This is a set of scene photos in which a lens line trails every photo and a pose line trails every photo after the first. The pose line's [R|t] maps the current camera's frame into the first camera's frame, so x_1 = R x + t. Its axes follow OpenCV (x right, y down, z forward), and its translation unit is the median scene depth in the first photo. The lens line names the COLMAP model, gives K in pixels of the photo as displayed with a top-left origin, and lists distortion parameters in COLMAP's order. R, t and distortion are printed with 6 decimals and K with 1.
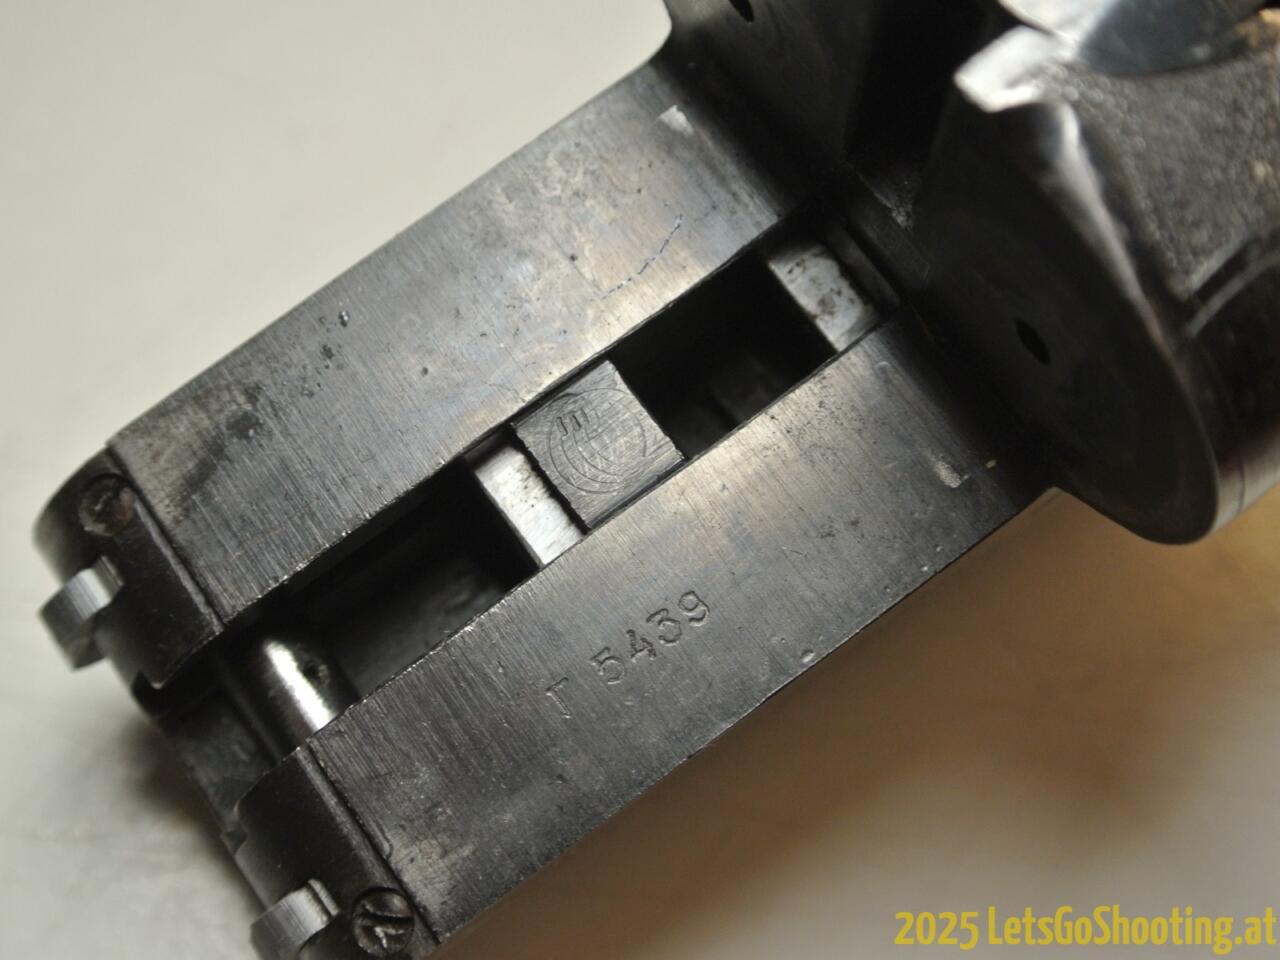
lens RADIAL K [[1560.7, 0, 640.0], [0, 1560.7, 480.0], [0, 0, 1]] dist [-0.025478, -0.064727]
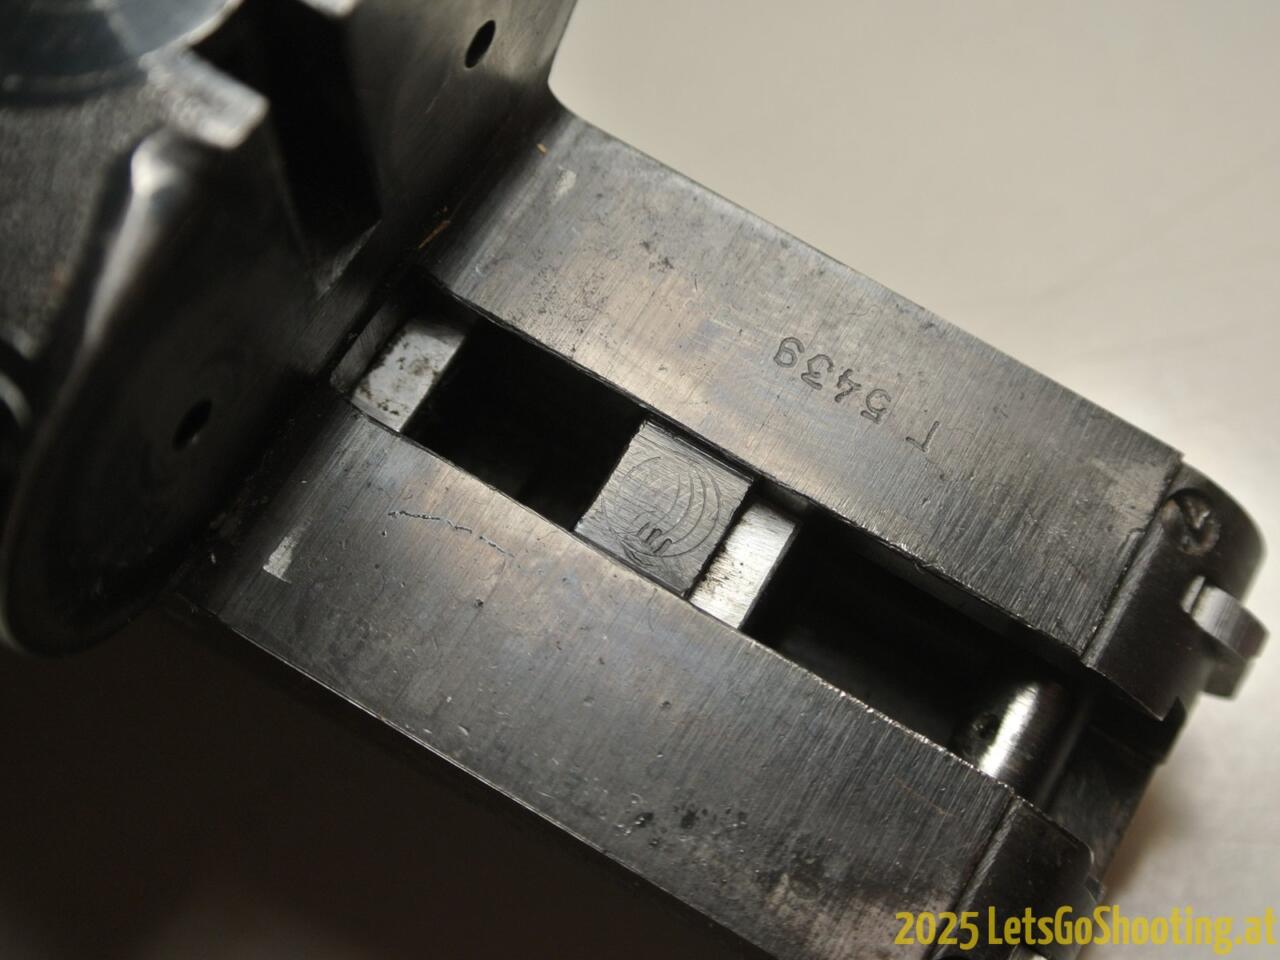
lens RADIAL K [[1560.7, 0, 640.0], [0, 1560.7, 480.0], [0, 0, 1]] dist [-0.025478, -0.064727]
pose [[-0.387360, -0.867072, 0.313269, -0.303120], [0.885532, -0.255395, 0.388081, -0.399107], [-0.256487, 0.427737, 0.866750, 0.188322]]
